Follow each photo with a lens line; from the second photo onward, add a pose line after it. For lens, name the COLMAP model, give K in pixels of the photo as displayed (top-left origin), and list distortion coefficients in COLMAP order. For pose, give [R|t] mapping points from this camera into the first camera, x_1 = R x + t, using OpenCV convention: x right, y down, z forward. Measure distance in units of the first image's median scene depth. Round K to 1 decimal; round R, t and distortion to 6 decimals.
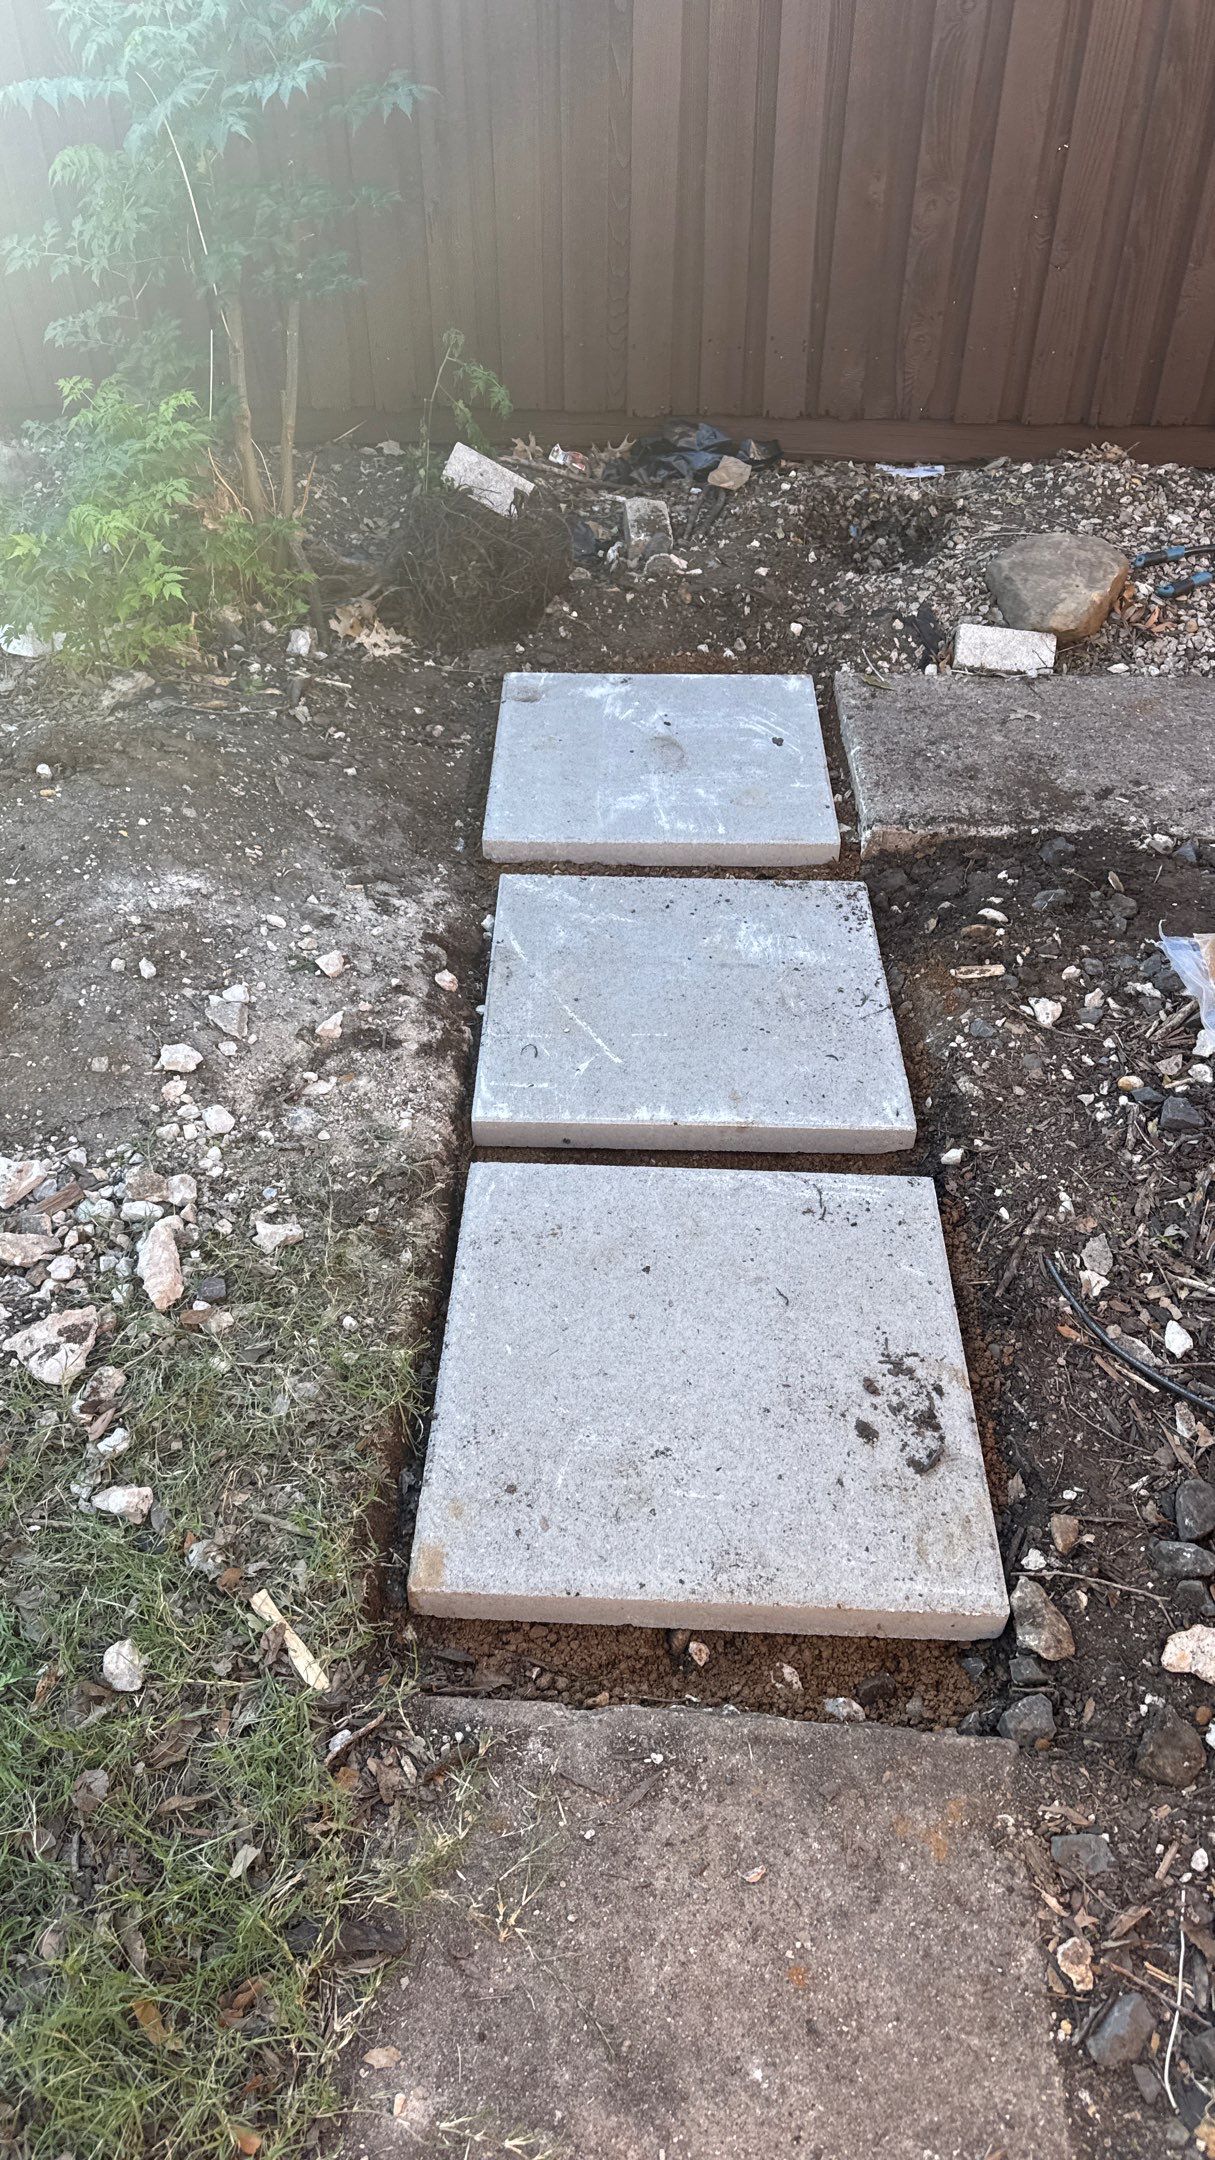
lens RADIAL K [[1497.6, 0, 607.5], [0, 1497.6, 1080.0], [0, 0, 1]] dist [0.099285, -0.101602]
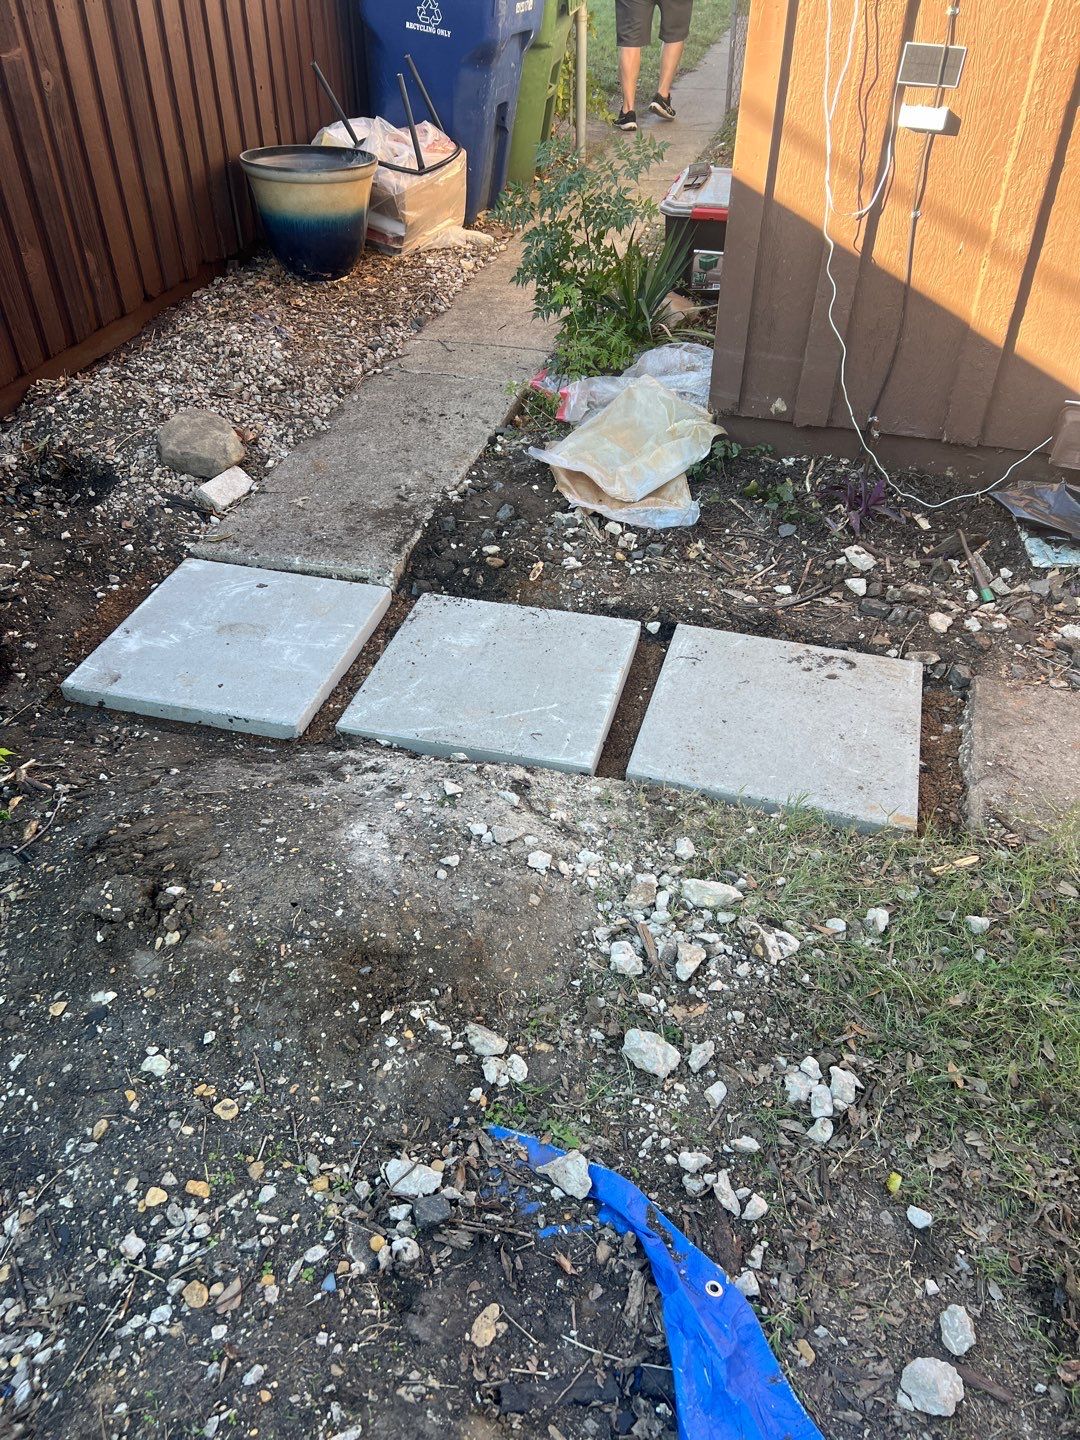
lens RADIAL K [[1078.7, 0, 540.0], [0, 1078.7, 720.0], [0, 0, 1]] dist [0.052875, -0.048686]
pose [[0.242266, -0.613278, 0.751796, -0.855530], [0.650257, 0.677721, 0.343306, -0.399614], [-0.720051, 0.405690, 0.562977, 0.335741]]
